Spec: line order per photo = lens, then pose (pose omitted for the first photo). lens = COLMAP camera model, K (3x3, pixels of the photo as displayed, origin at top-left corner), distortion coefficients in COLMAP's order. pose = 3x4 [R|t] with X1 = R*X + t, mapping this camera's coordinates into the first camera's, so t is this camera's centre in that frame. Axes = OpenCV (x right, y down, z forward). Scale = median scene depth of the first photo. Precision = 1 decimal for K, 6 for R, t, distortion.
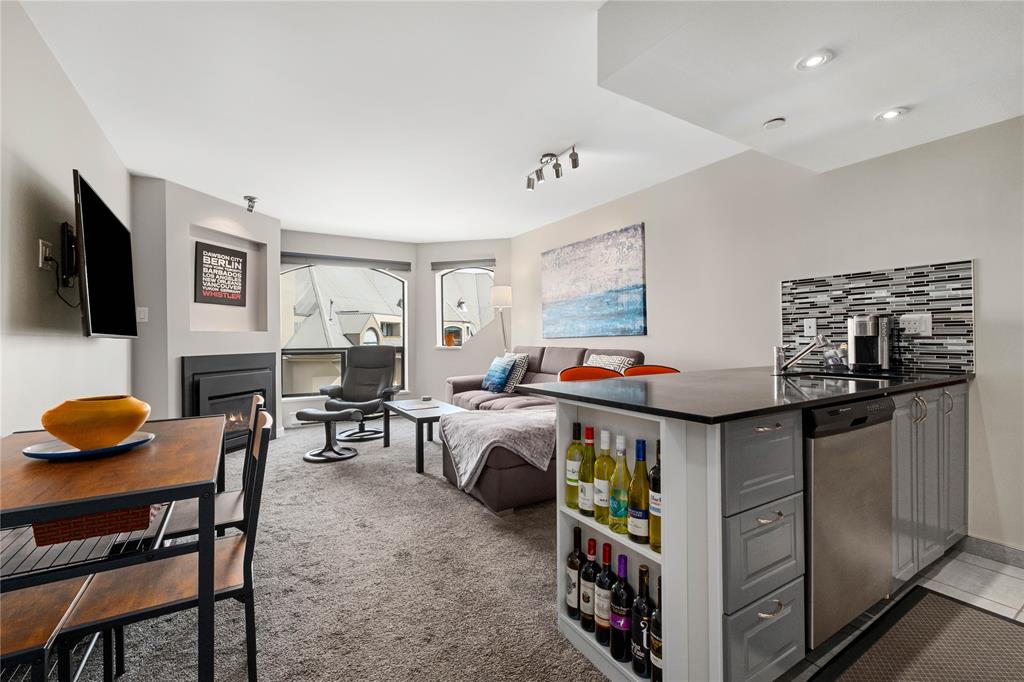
lens RADIAL K [[442.5, 0, 509.3], [0, 442.5, 333.8], [0, 0, 1]] dist [-0.002087, -0.000031]
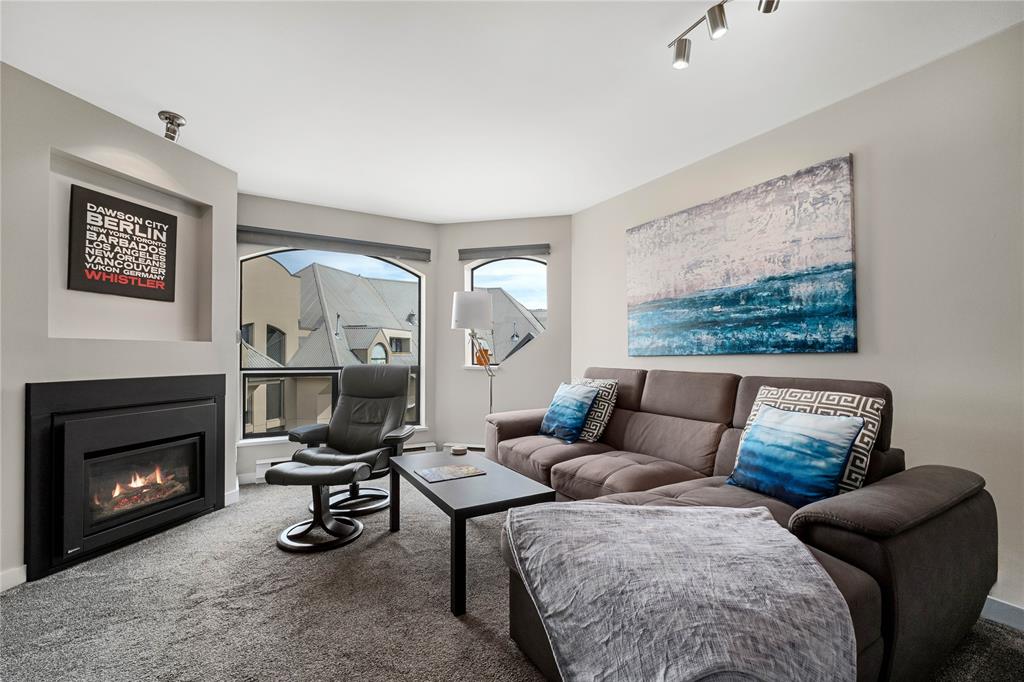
lens RADIAL K [[437.1, 0, 515.8], [0, 437.1, 350.1], [0, 0, 1]] dist [-0.002135, -0.000320]
pose [[0.999952, 0.009588, -0.002175, -0.107298], [-0.009592, 0.999952, -0.002000, 0.004290], [0.002156, 0.002021, 0.999996, 0.383392]]
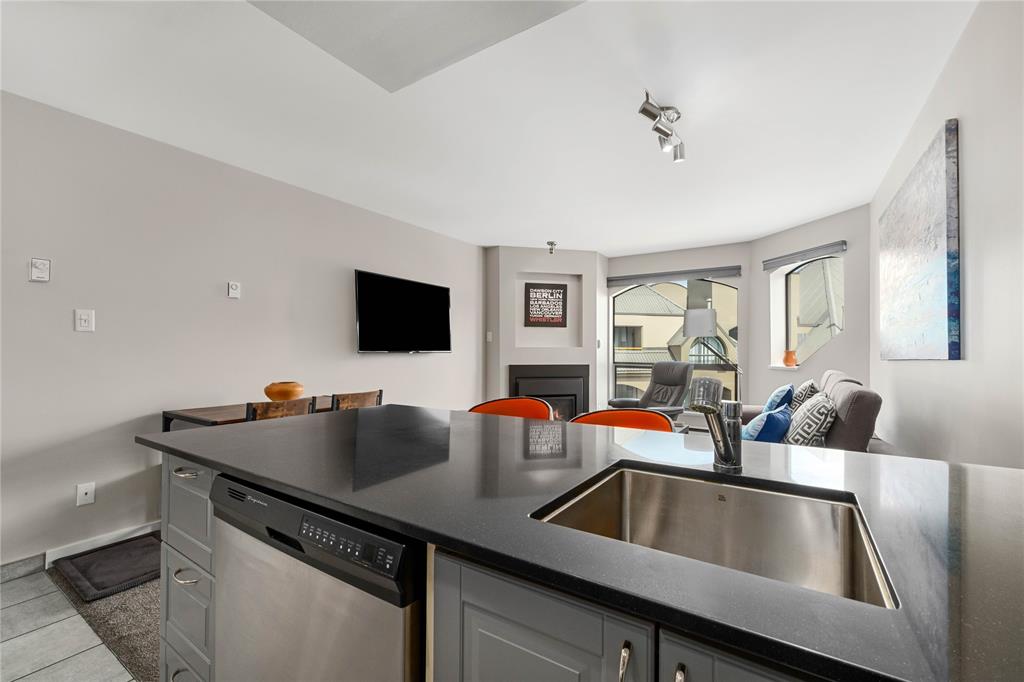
lens RADIAL K [[427.1, 0, 512.0], [0, 427.1, 341.0], [0, 0, 1]] dist [-0.000272, 0.000346]
pose [[0.433282, -0.006899, -0.901232, 0.437878], [-0.000878, 0.999967, -0.008077, -0.012997], [0.901258, 0.004291, 0.433262, 0.340282]]
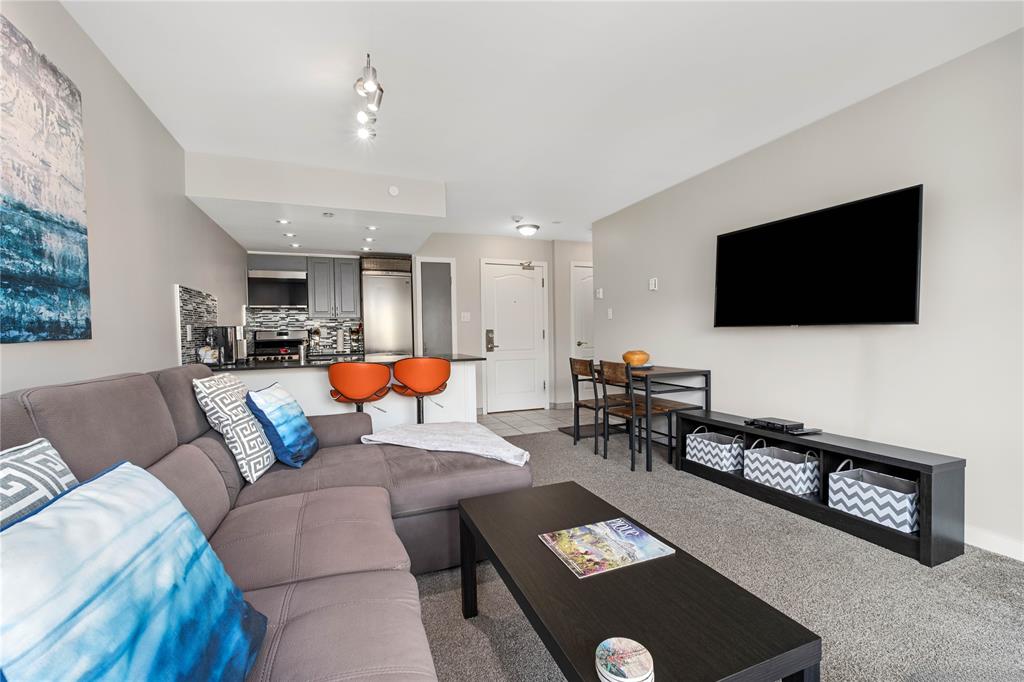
lens RADIAL K [[427.1, 0, 512.0], [0, 427.1, 341.0], [0, 0, 1]] dist [-0.000272, 0.000346]
pose [[-0.985412, 0.021999, 0.168756, -0.175741], [0.023834, 0.999677, 0.008858, 0.009648], [-0.168507, 0.012751, -0.985618, 1.178549]]
